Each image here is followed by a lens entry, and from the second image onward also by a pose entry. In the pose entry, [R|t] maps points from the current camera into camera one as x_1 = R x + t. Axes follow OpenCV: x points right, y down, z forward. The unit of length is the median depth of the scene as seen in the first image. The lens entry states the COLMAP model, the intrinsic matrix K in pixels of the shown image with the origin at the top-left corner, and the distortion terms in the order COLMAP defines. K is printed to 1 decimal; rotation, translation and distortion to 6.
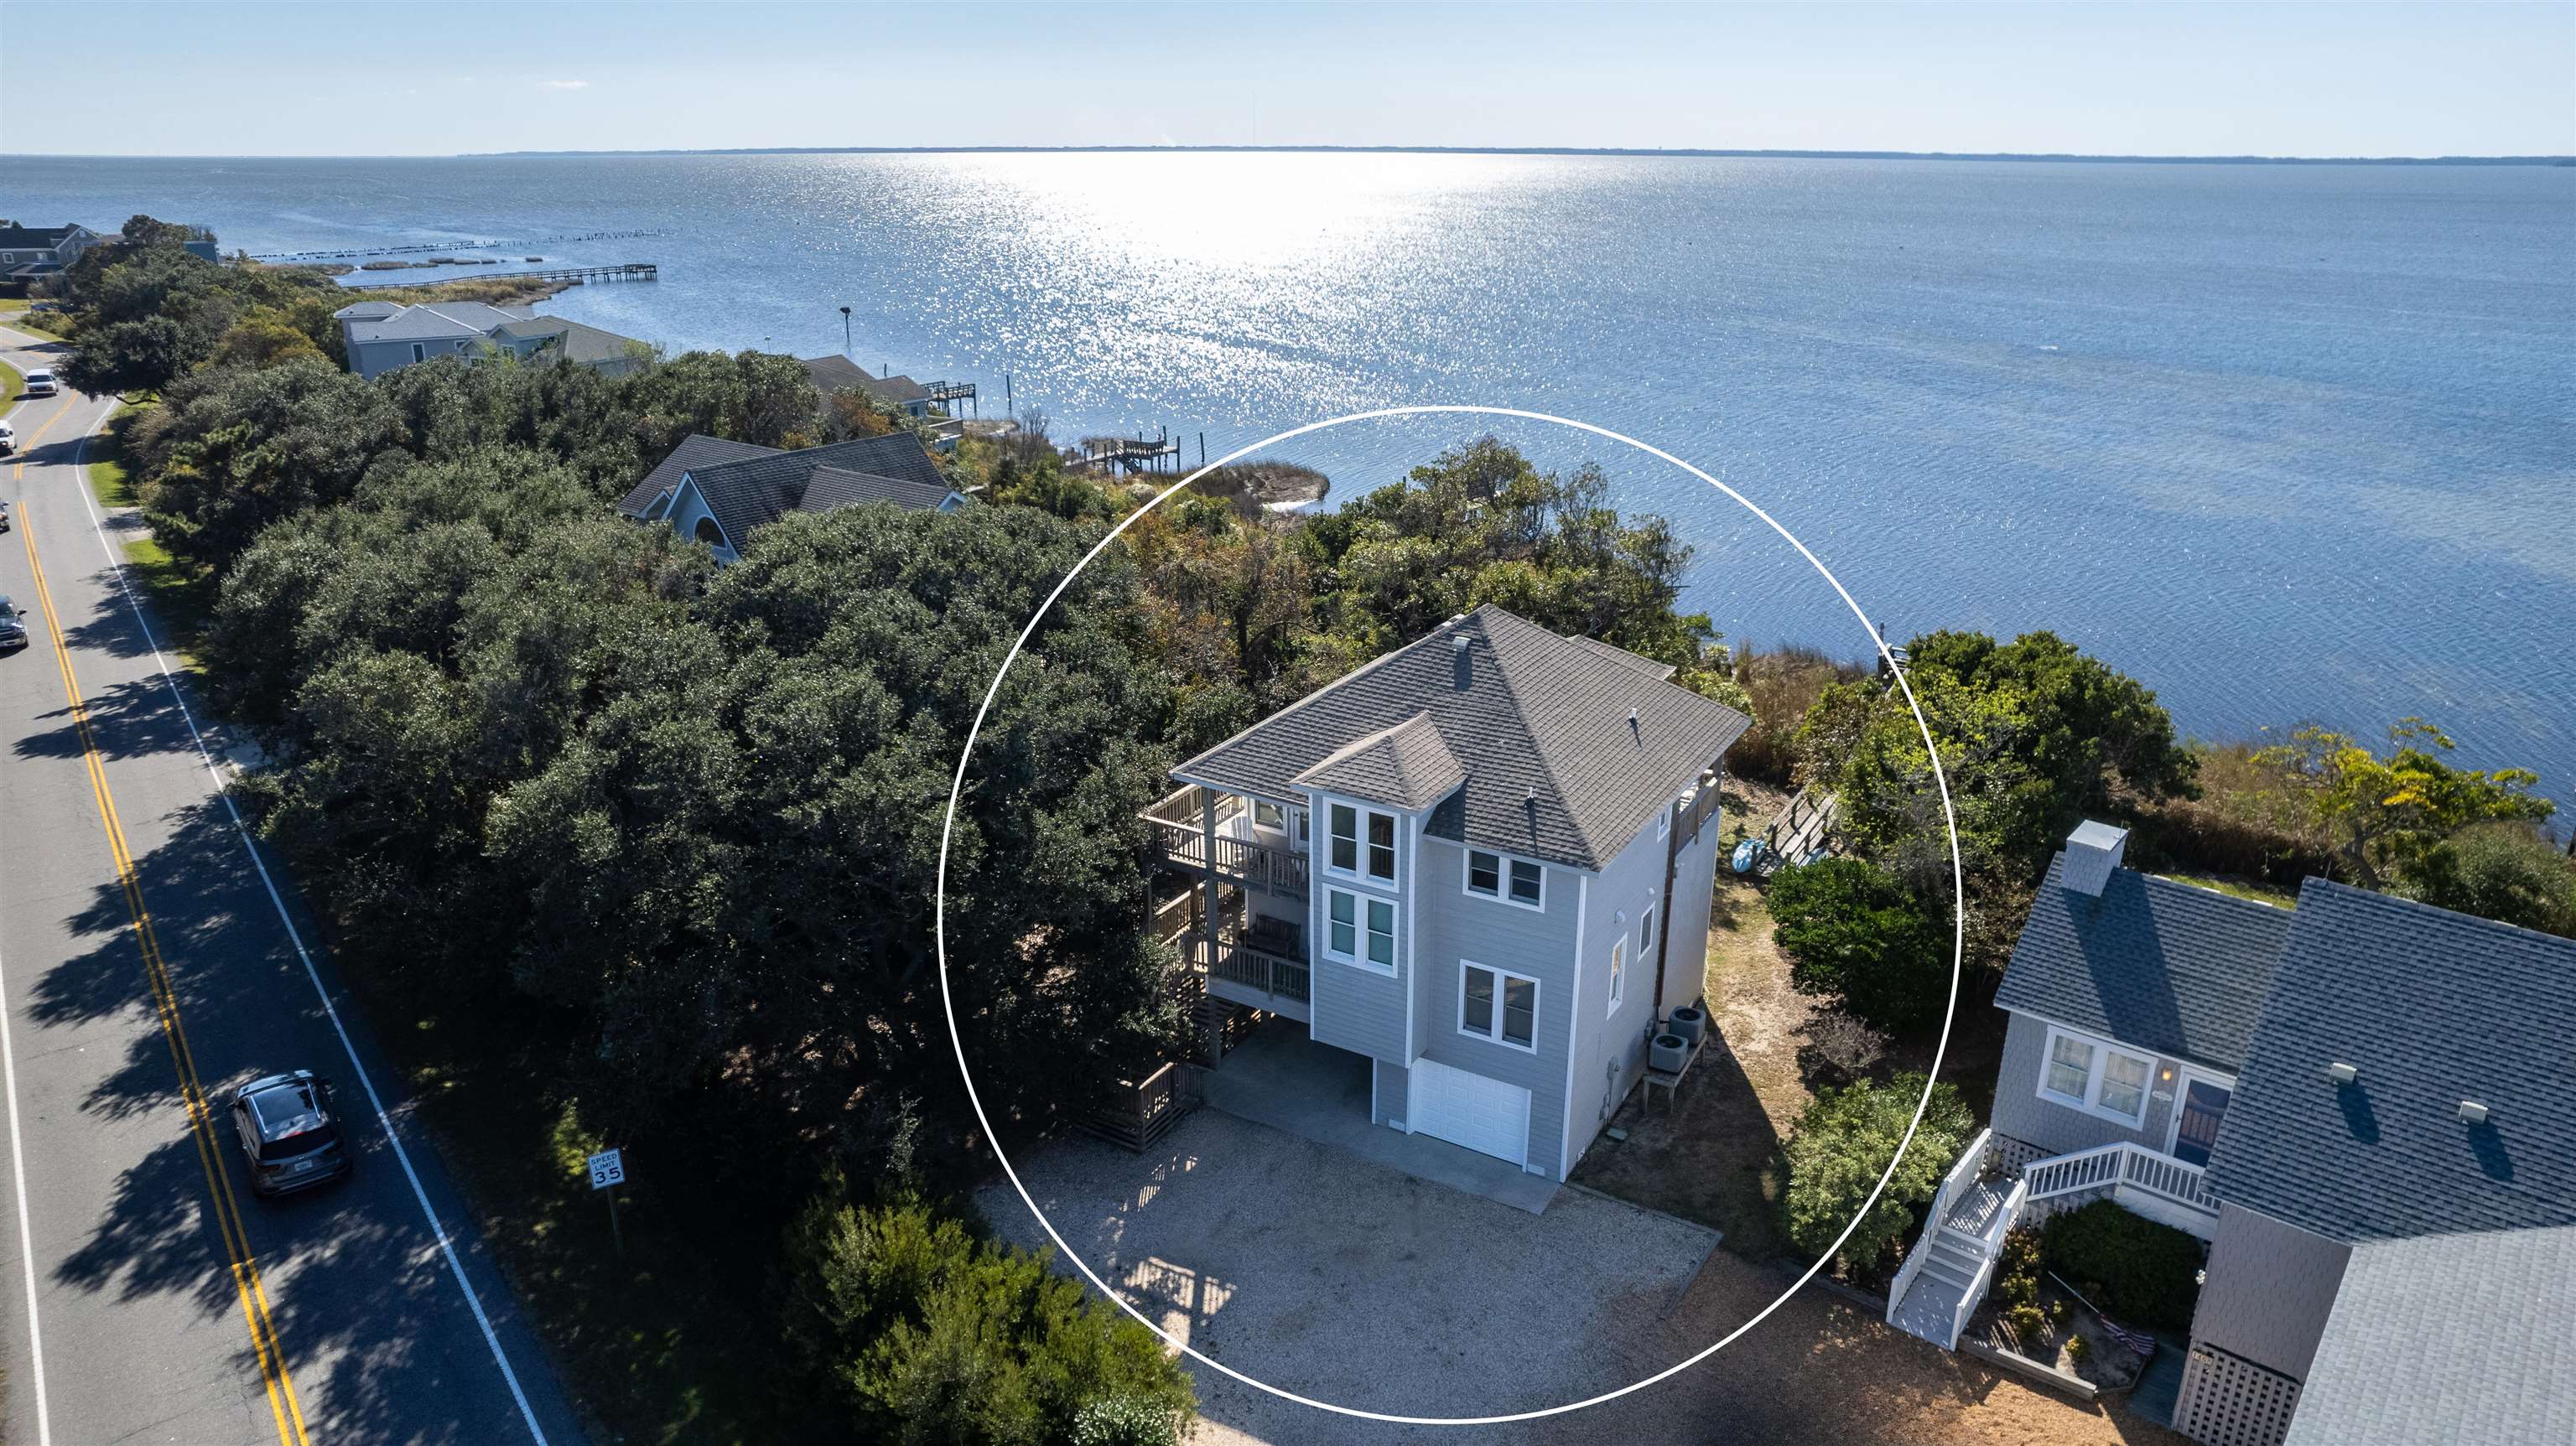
lens RADIAL K [[1670.6, 0, 1288.0], [0, 1670.6, 723.0], [0, 0, 1]] dist [-0.074034, 0.061583]
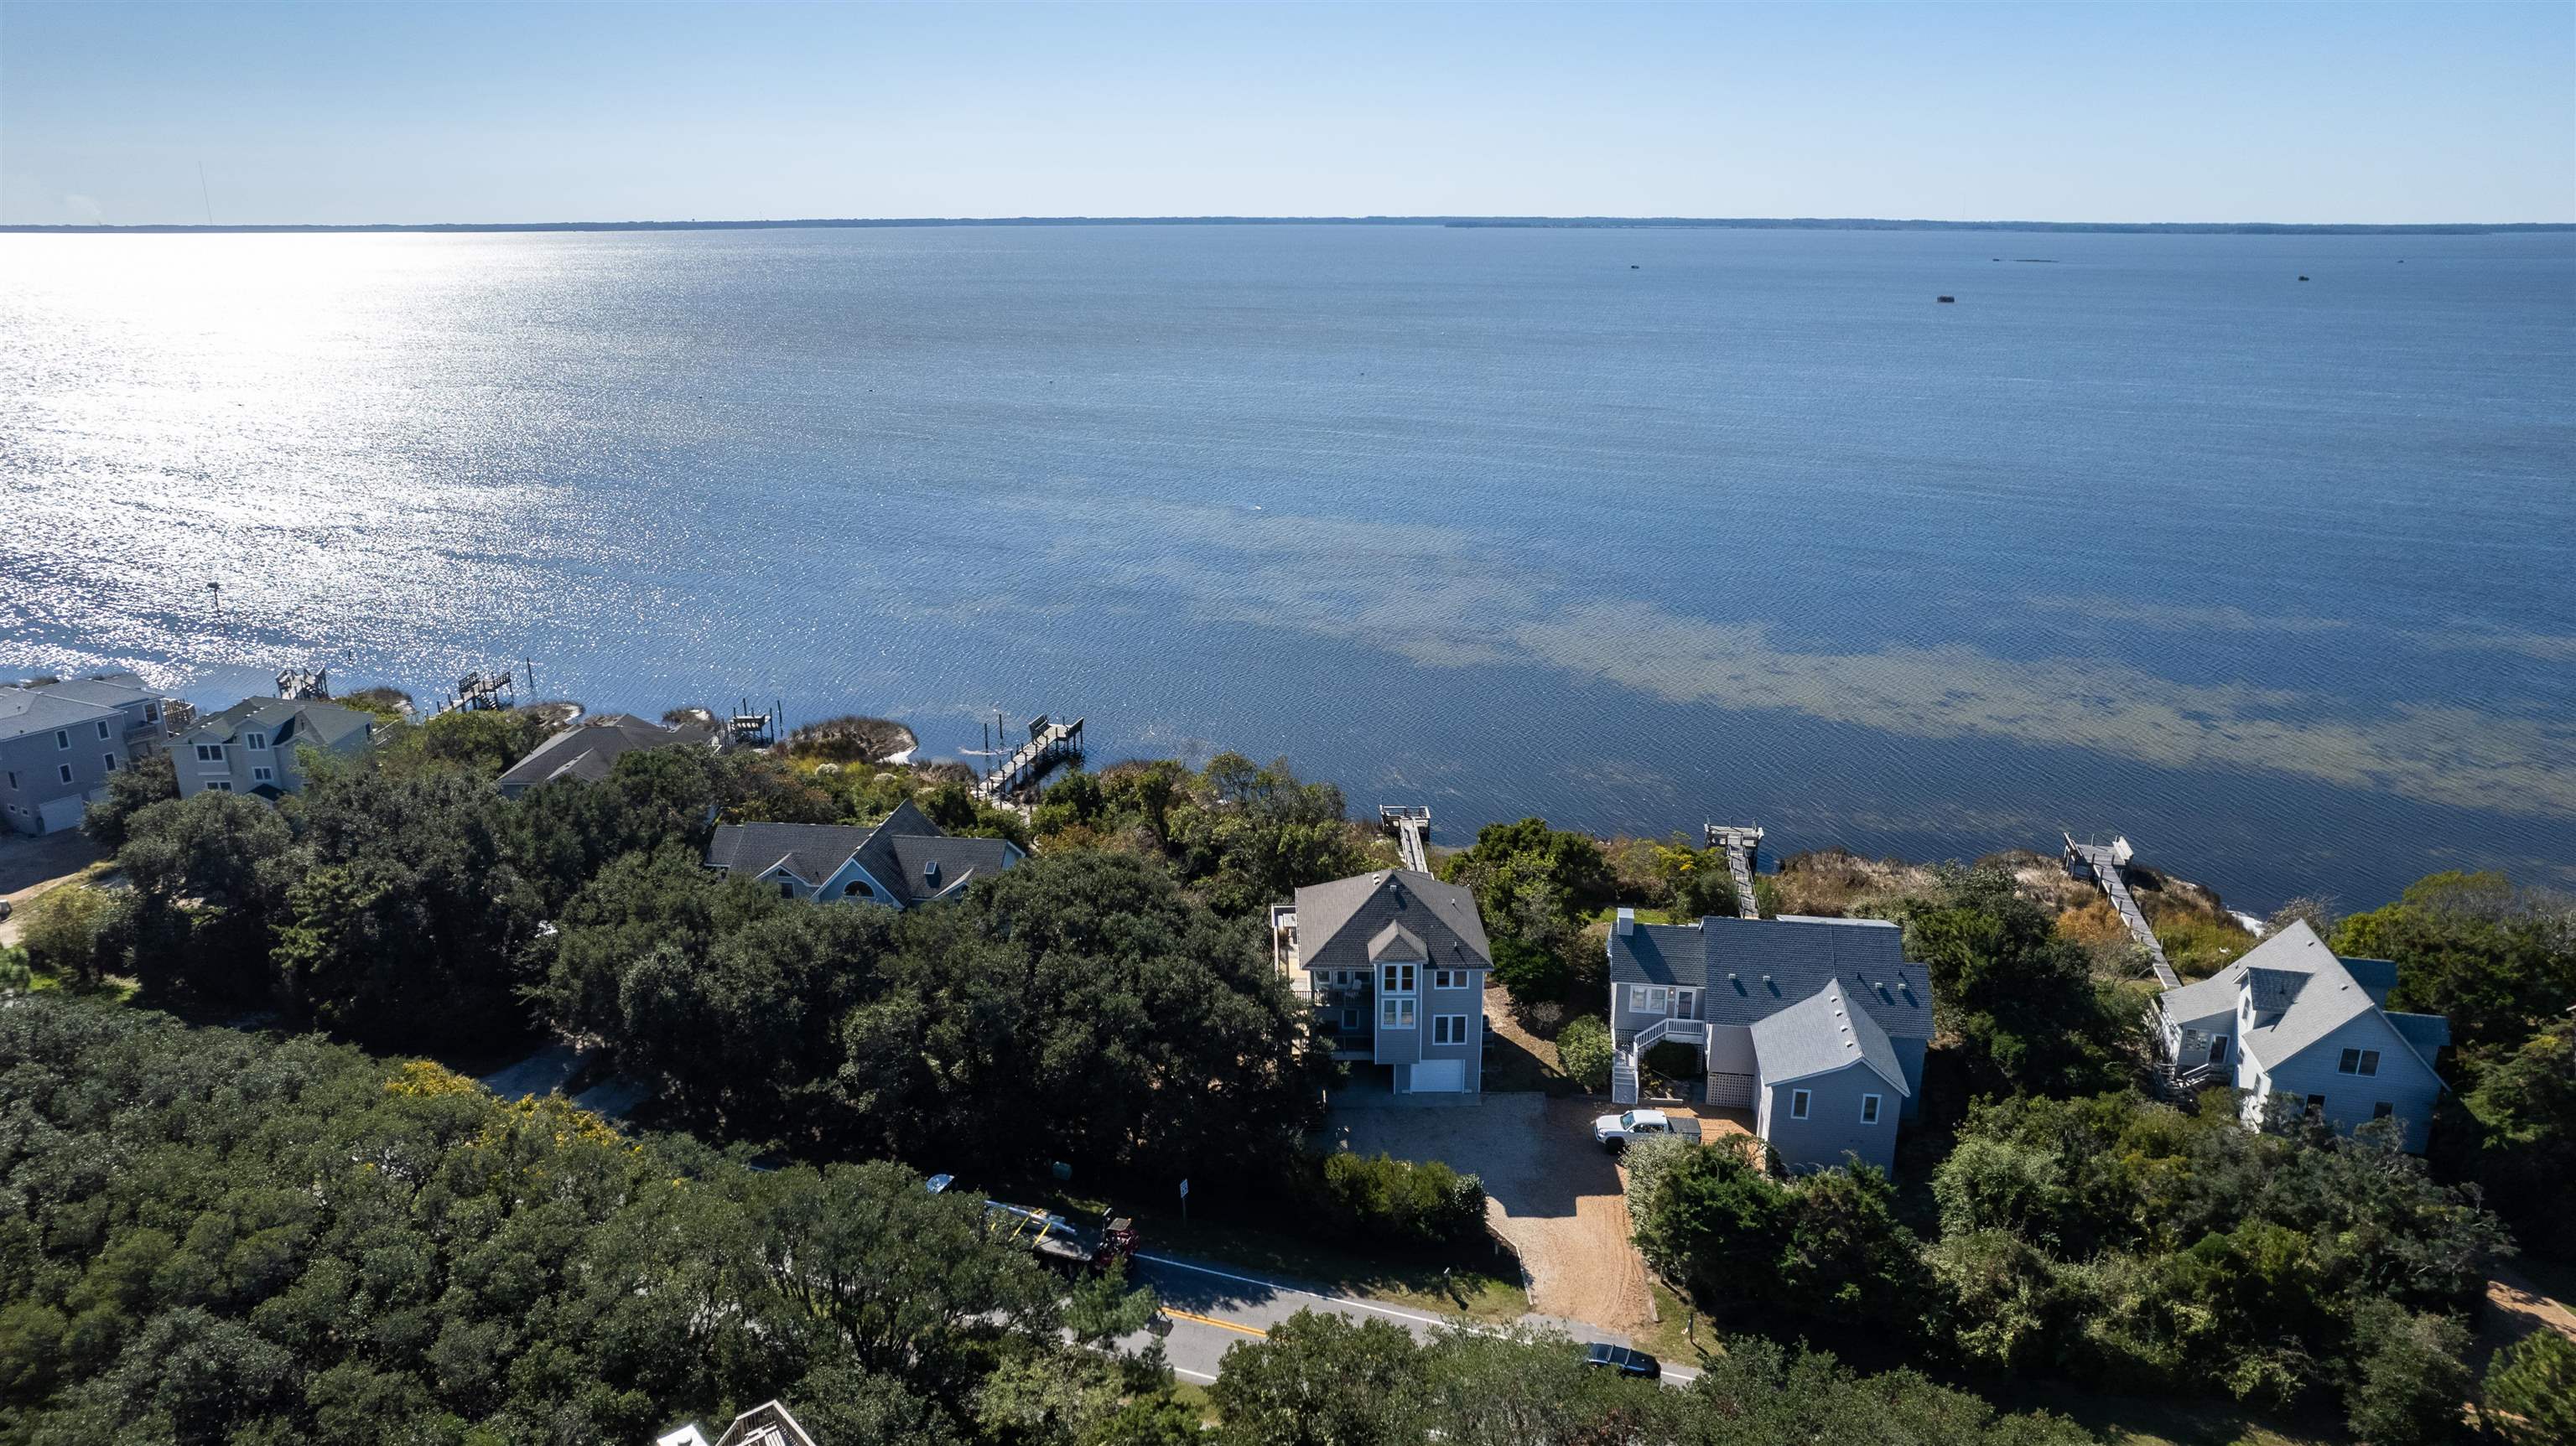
lens RADIAL K [[1670.6, 0, 1288.0], [0, 1670.6, 723.0], [0, 0, 1]] dist [-0.074034, 0.061583]
pose [[0.856674, -0.155548, 0.491847, -1.254356], [0.175644, 0.984439, 0.005404, -0.344561], [-0.485034, 0.081760, 0.870665, -1.119859]]
